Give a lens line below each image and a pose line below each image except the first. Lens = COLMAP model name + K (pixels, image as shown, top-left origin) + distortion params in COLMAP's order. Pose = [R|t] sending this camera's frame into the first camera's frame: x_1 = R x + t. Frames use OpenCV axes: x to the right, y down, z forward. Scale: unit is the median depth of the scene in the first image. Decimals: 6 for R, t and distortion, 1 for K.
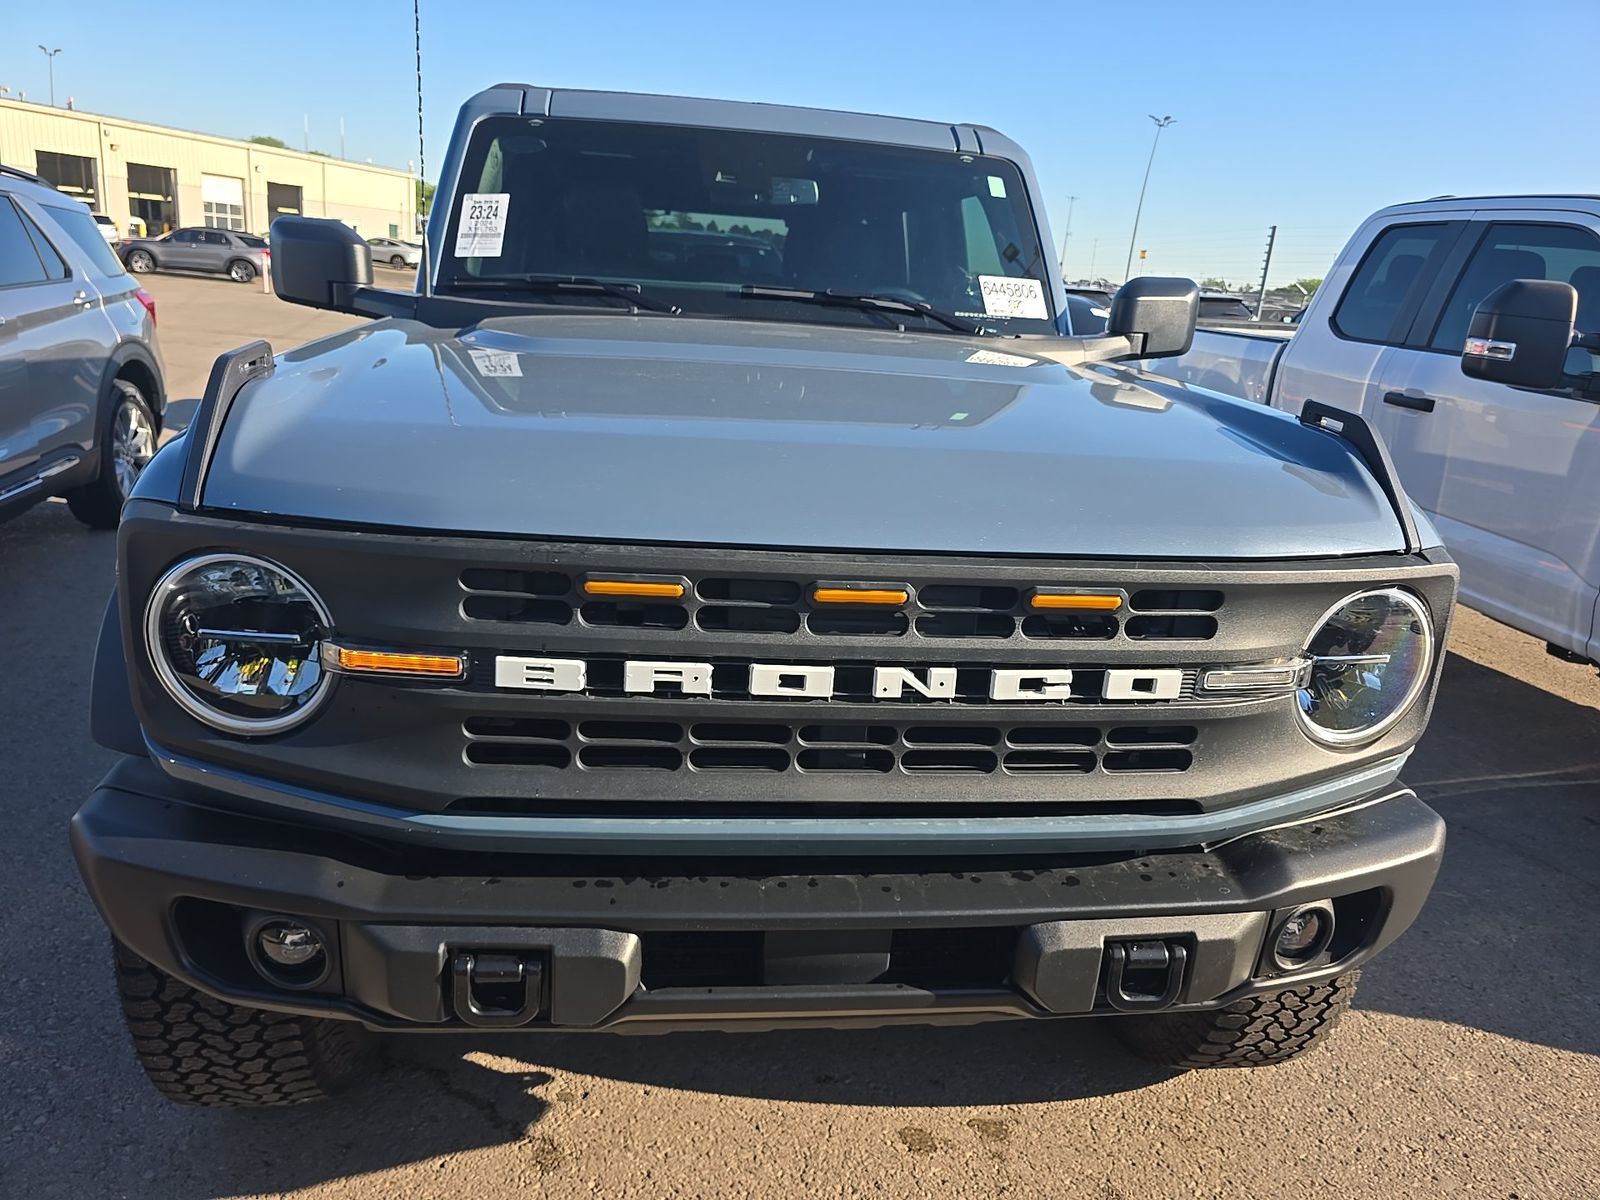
lens RADIAL K [[1122.1, 0, 795.6], [0, 1122.1, 595.5], [0, 0, 1]] dist [0.023022, -0.001709]
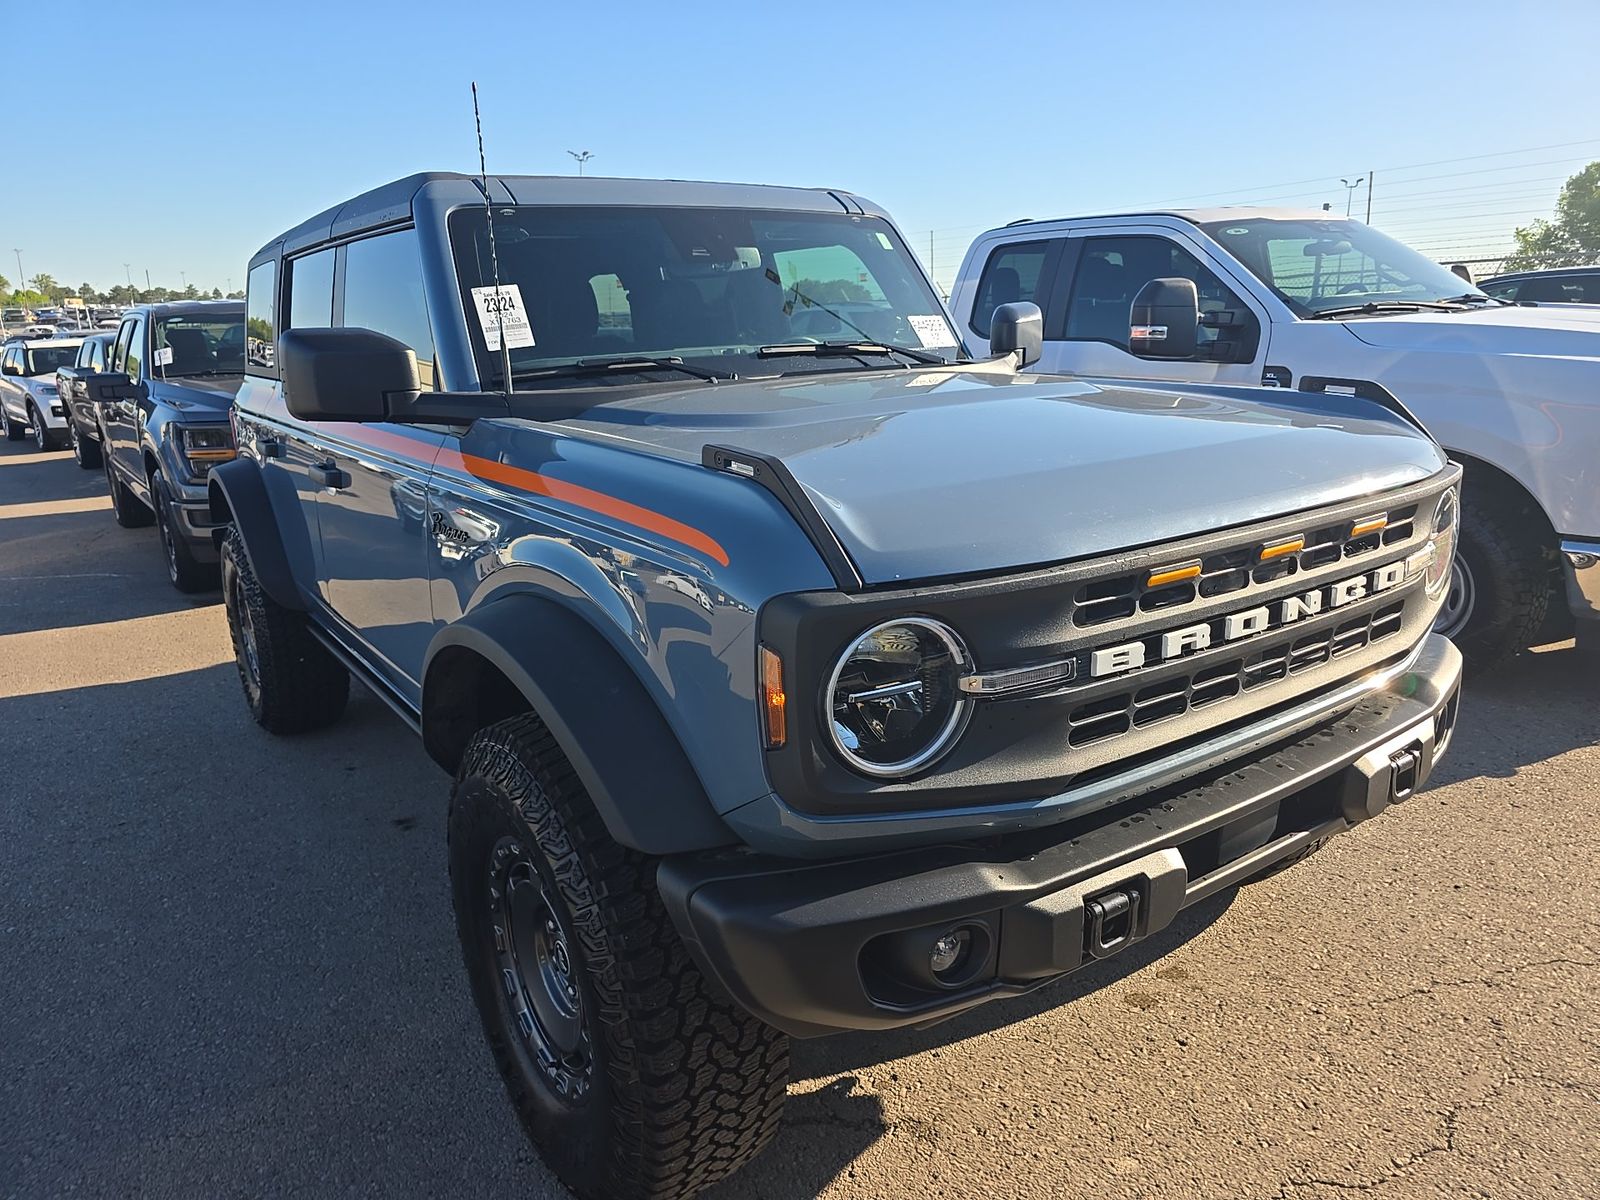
lens RADIAL K [[1122.1, 0, 804.0], [0, 1122.1, 591.5], [0, 0, 1]] dist [0.023022, -0.001709]
pose [[0.873262, -0.209787, 0.439777, -0.655434], [0.222243, 0.974704, 0.023656, -0.068732], [-0.433615, 0.077079, 0.897795, 0.008243]]
